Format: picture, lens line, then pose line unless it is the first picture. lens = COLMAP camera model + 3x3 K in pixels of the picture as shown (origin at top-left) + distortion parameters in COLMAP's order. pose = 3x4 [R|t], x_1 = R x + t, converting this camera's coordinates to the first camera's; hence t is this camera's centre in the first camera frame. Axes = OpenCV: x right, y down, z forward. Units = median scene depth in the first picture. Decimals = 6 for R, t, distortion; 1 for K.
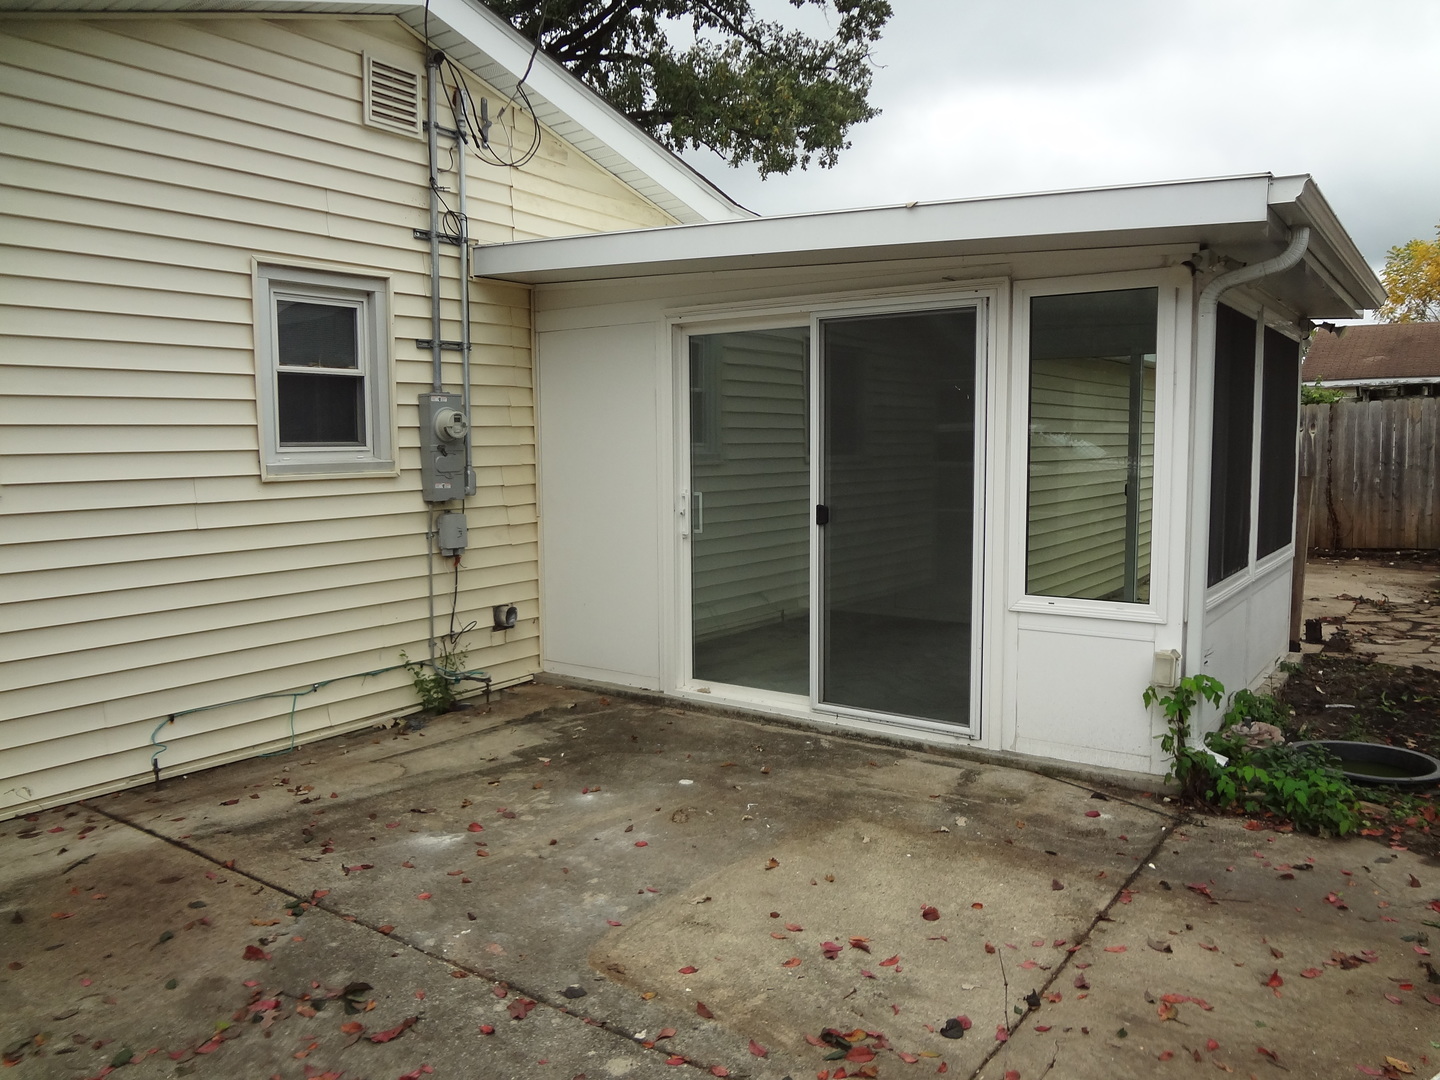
lens RADIAL K [[1072.7, 0, 720.0], [0, 1072.7, 540.0], [0, 0, 1]] dist [-0.050140, 0.003225]
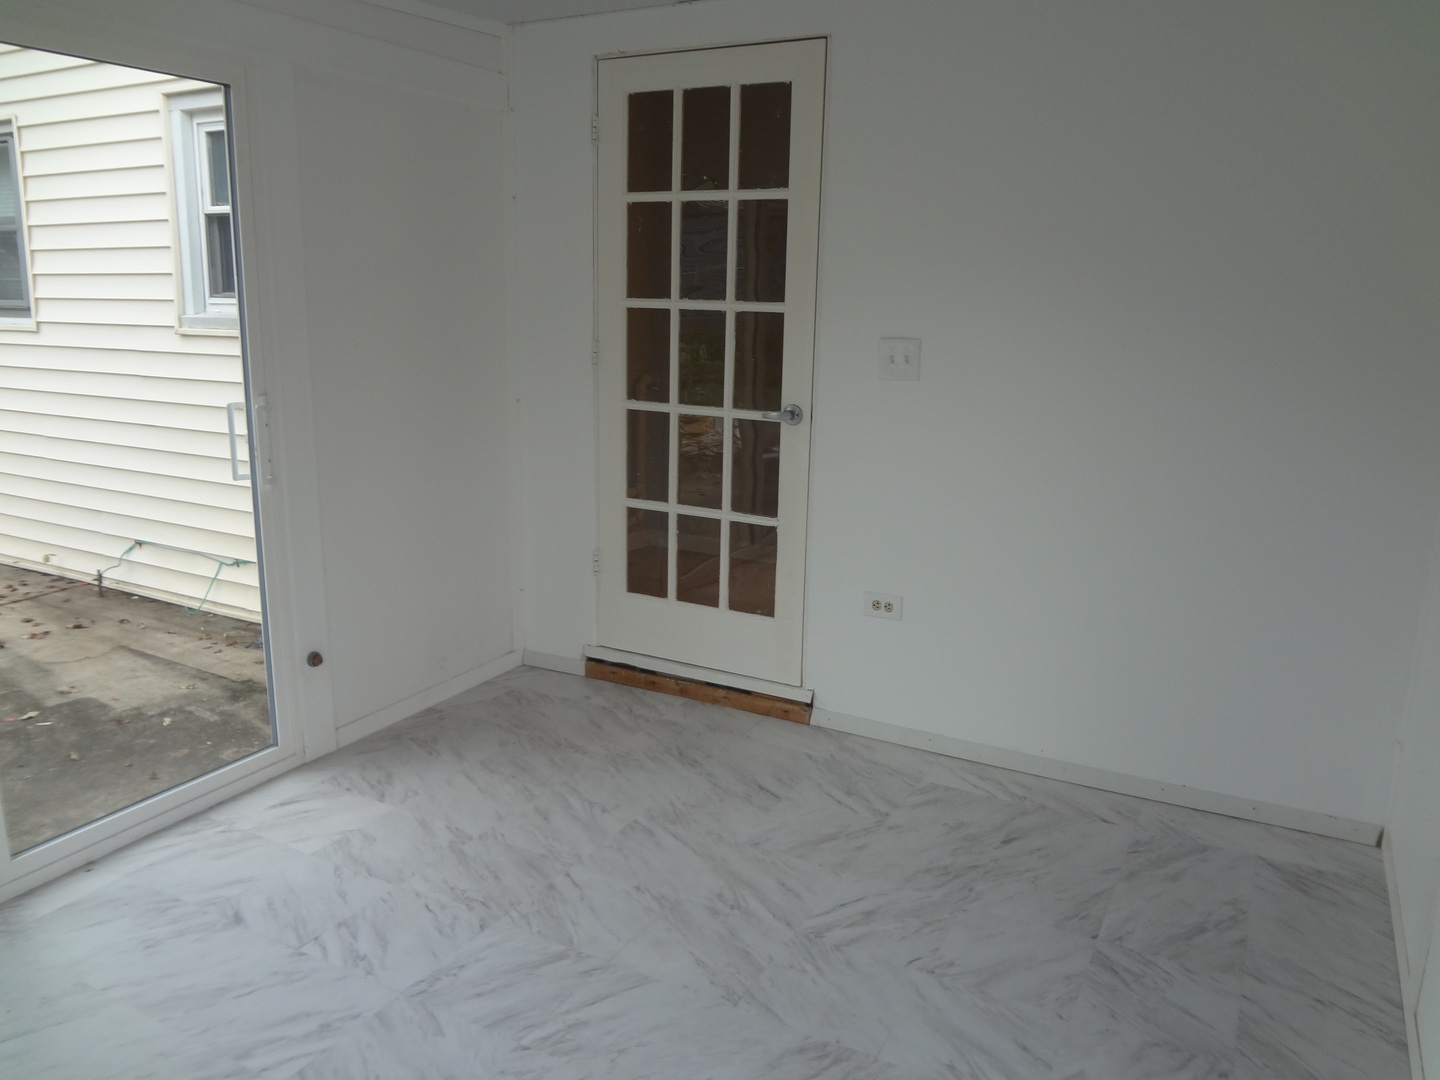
lens RADIAL K [[1072.7, 0, 720.0], [0, 1072.7, 540.0], [0, 0, 1]] dist [-0.050140, 0.003225]
pose [[0.133286, 0.231688, -0.963616, 0.591790], [-0.107897, 0.969904, 0.218275, -0.134211], [0.985187, 0.074878, 0.154273, 1.342236]]
